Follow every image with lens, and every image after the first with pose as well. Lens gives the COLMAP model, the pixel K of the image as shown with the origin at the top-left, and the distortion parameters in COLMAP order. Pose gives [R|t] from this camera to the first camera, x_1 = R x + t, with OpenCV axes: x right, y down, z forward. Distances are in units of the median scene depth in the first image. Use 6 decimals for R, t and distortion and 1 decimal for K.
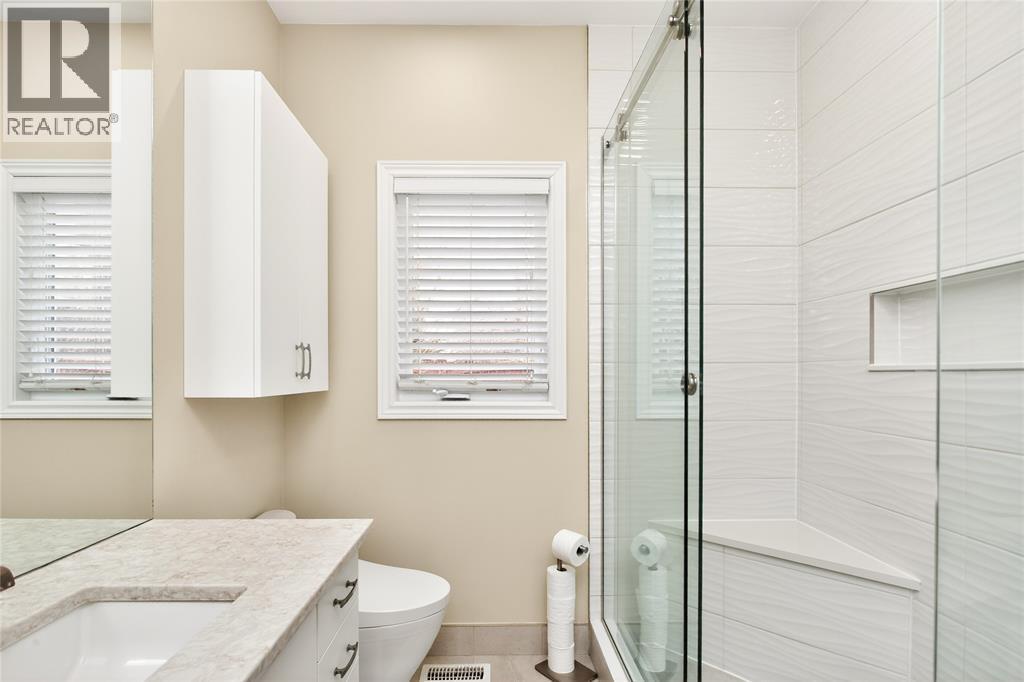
lens RADIAL K [[500.8, 0, 515.5], [0, 500.8, 373.0], [0, 0, 1]] dist [-0.016449, 0.003291]
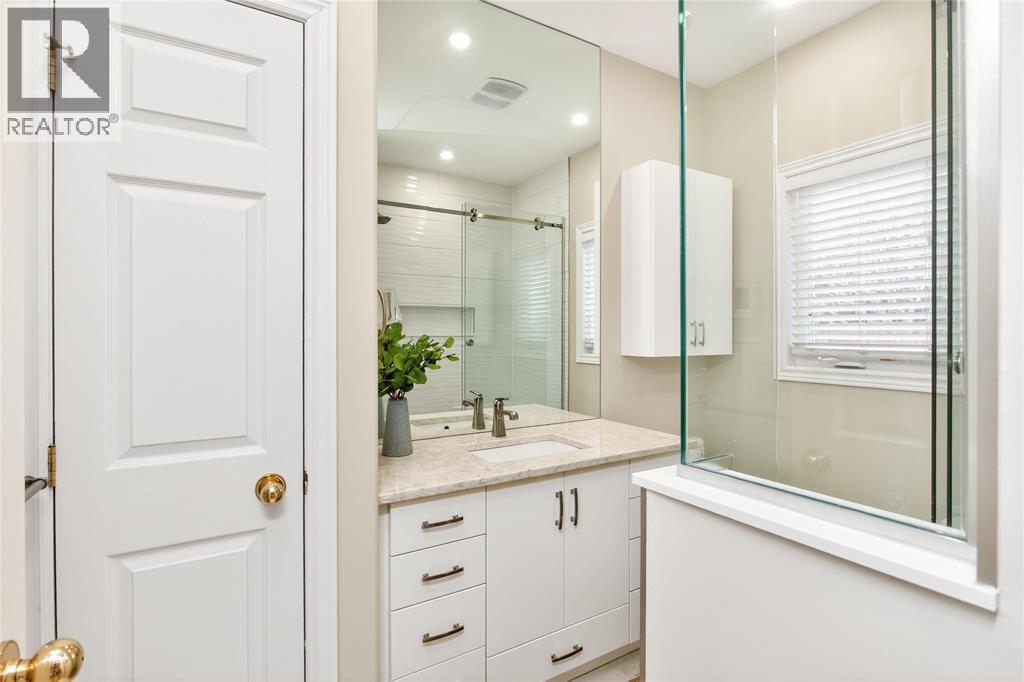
lens RADIAL K [[500.8, 0, 521.8], [0, 500.8, 344.4], [0, 0, 1]] dist [-0.016449, 0.003291]
pose [[0.502118, 0.015329, -0.864663, 0.475879], [0.000019, 0.999843, 0.017737, -0.015011], [0.864799, -0.008922, 0.502039, -0.136531]]
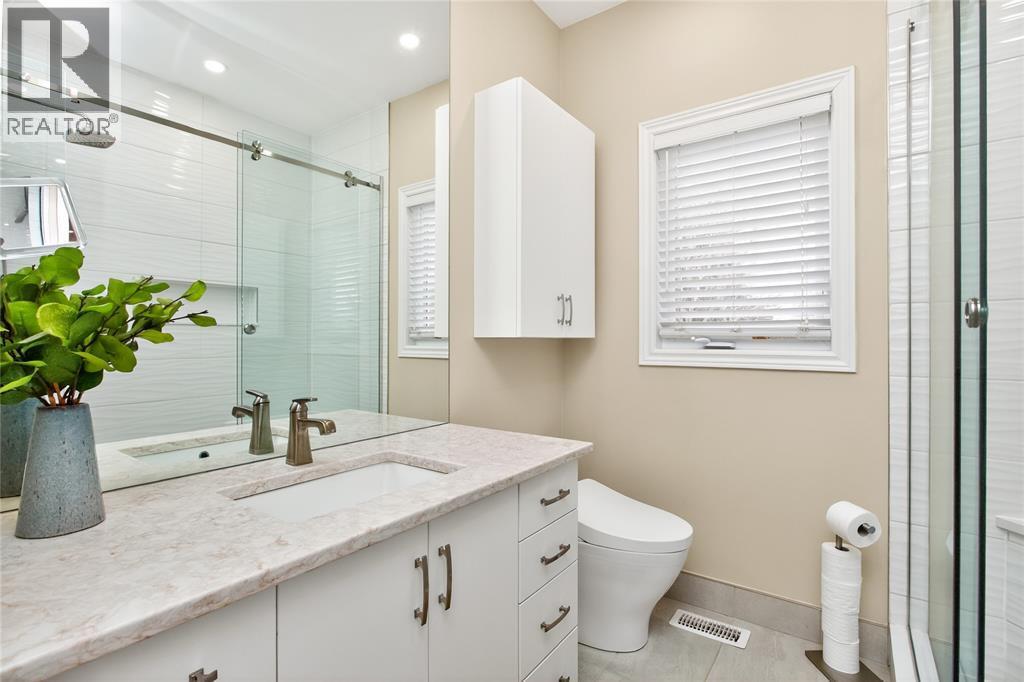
lens RADIAL K [[500.8, 0, 526.9], [0, 500.8, 335.6], [0, 0, 1]] dist [-0.016449, 0.003291]
pose [[0.798044, -0.008922, -0.602533, 0.177712], [0.004387, 0.999950, -0.008995, 0.038483], [0.602583, 0.004535, 0.798043, 0.007982]]
